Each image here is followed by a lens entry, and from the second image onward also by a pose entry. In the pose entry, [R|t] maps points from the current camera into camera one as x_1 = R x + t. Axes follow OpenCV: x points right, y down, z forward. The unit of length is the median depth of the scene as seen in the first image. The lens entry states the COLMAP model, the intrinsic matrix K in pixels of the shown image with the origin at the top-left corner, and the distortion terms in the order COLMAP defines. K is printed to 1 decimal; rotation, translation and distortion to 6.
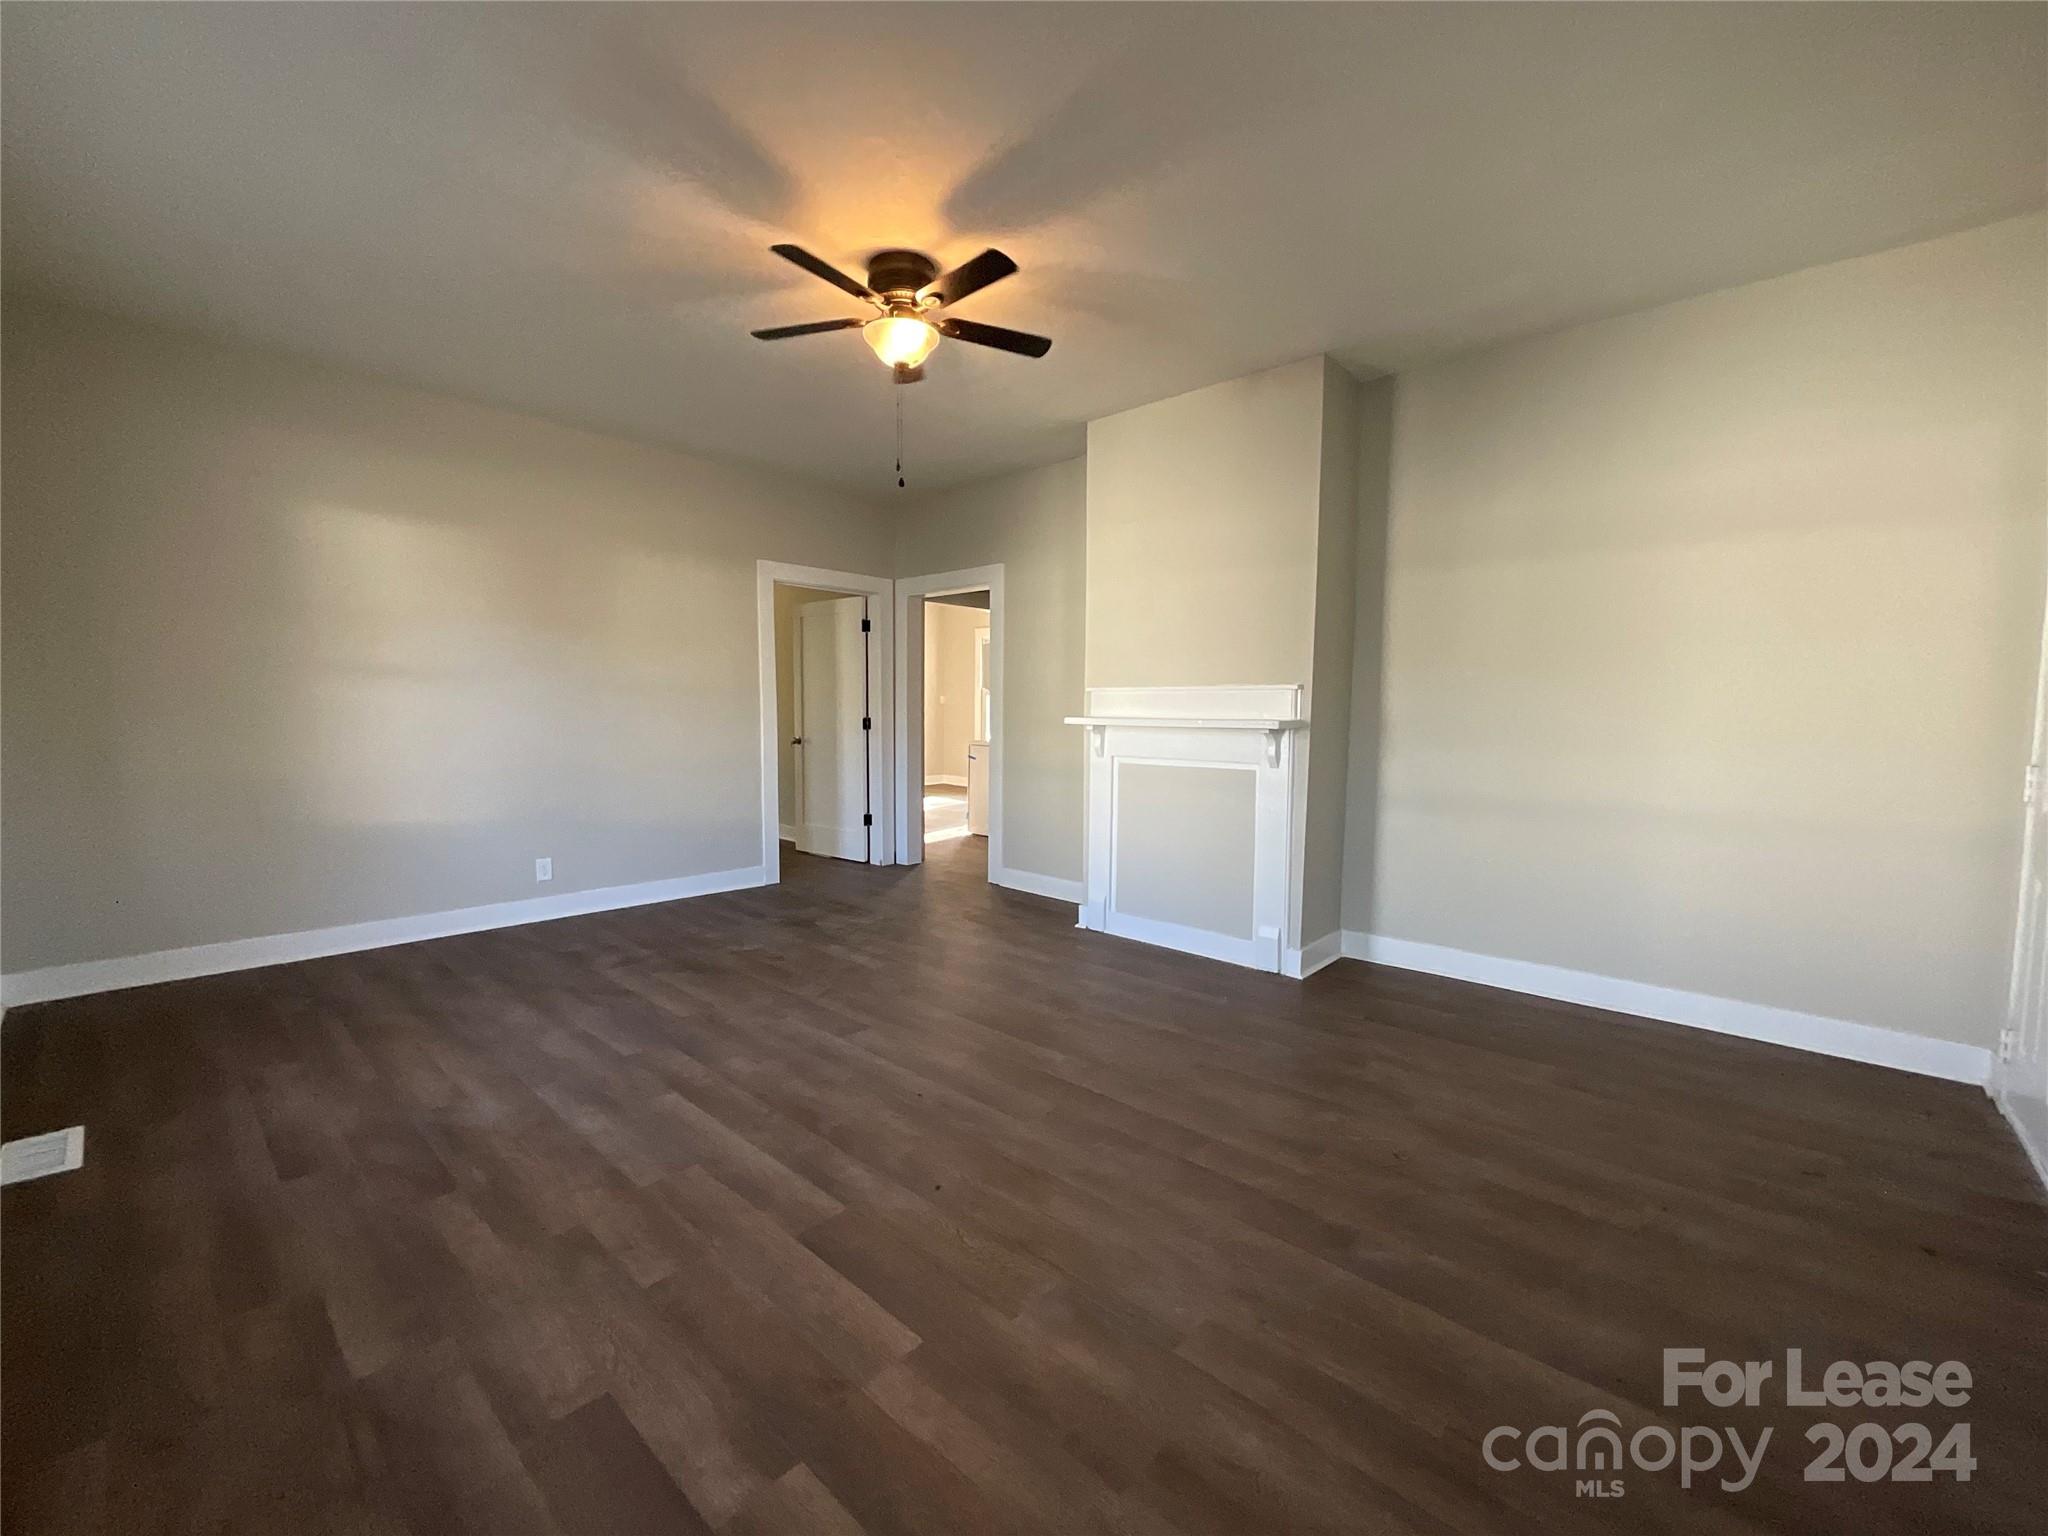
lens RADIAL K [[830.8, 0, 1029.2], [0, 830.8, 763.9], [0, 0, 1]] dist [-0.004285, 0.000116]
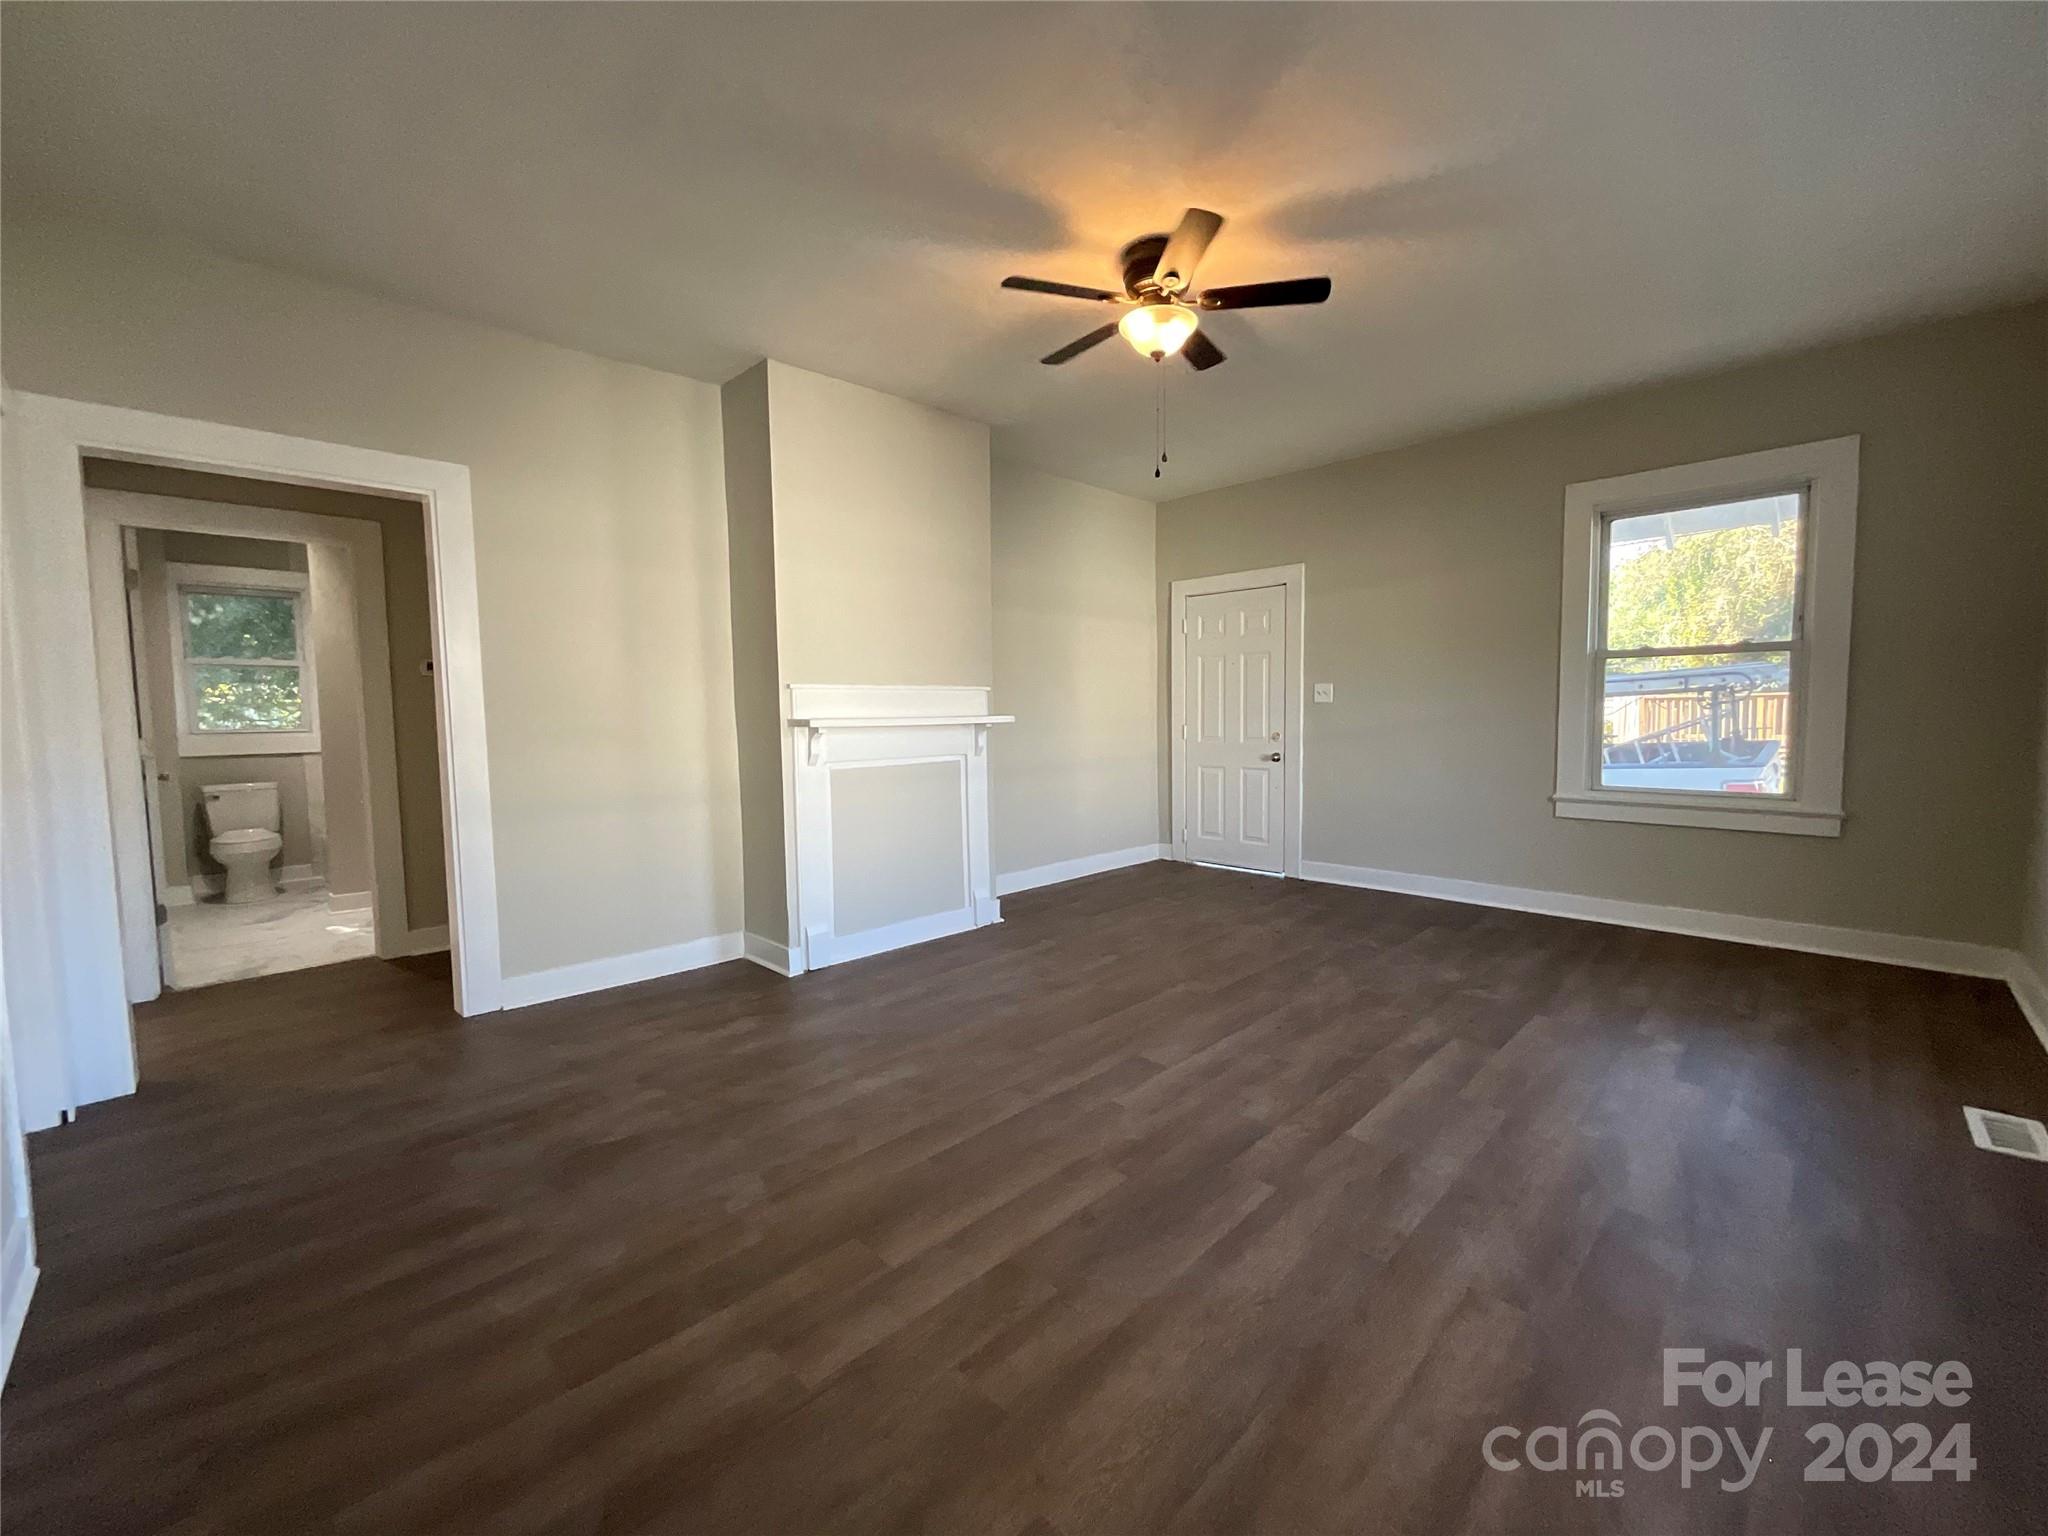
lens RADIAL K [[830.8, 0, 1029.2], [0, 830.8, 763.9], [0, 0, 1]] dist [-0.004285, 0.000116]
pose [[0.046789, -0.071295, 0.996357, -1.078038], [0.082187, 0.994343, 0.067291, -0.070093], [-0.995518, 0.078739, 0.052384, 1.045038]]
